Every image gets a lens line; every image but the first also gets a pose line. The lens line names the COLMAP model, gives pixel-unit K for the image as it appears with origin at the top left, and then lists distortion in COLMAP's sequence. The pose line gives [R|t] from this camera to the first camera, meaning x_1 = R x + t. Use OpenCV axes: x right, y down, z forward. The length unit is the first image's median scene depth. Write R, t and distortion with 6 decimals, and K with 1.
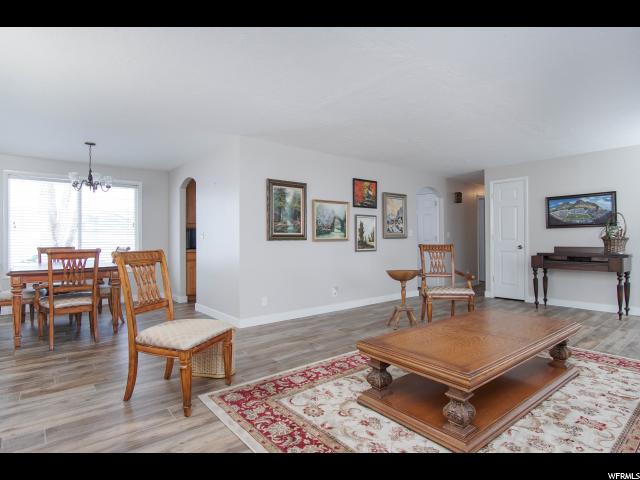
lens RADIAL K [[345.5, 0, 318.2], [0, 345.5, 242.3], [0, 0, 1]] dist [-0.020184, 0.000616]
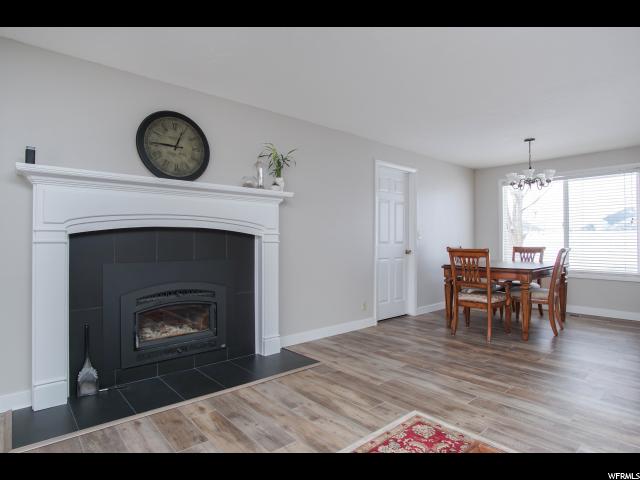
lens RADIAL K [[363.4, 0, 320.0], [0, 363.4, 240.0], [0, 0, 1]] dist [-0.024365, -0.000186]
pose [[0.032658, 0.006481, -0.999446, 0.321127], [-0.007069, 0.999955, 0.006254, -0.008542], [0.999442, 0.006861, 0.032702, 0.371724]]
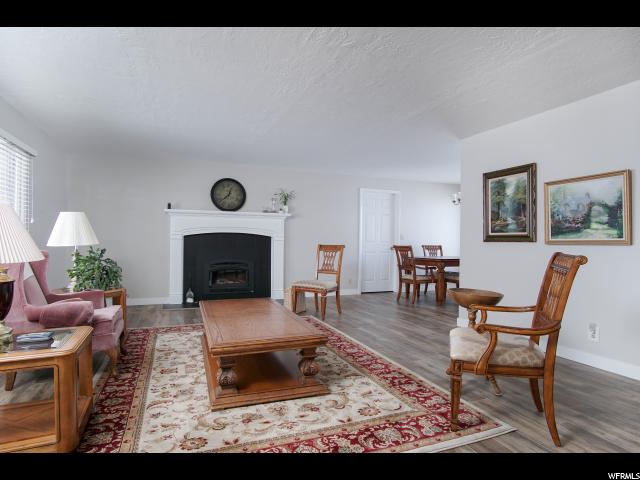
lens RADIAL K [[345.5, 0, 318.2], [0, 345.5, 242.3], [0, 0, 1]] dist [-0.020184, 0.000616]
pose [[-0.277481, 0.009360, -0.960686, 0.818380], [-0.012170, 0.999838, 0.013257, -0.010358], [0.960654, 0.015370, -0.277322, 0.812418]]
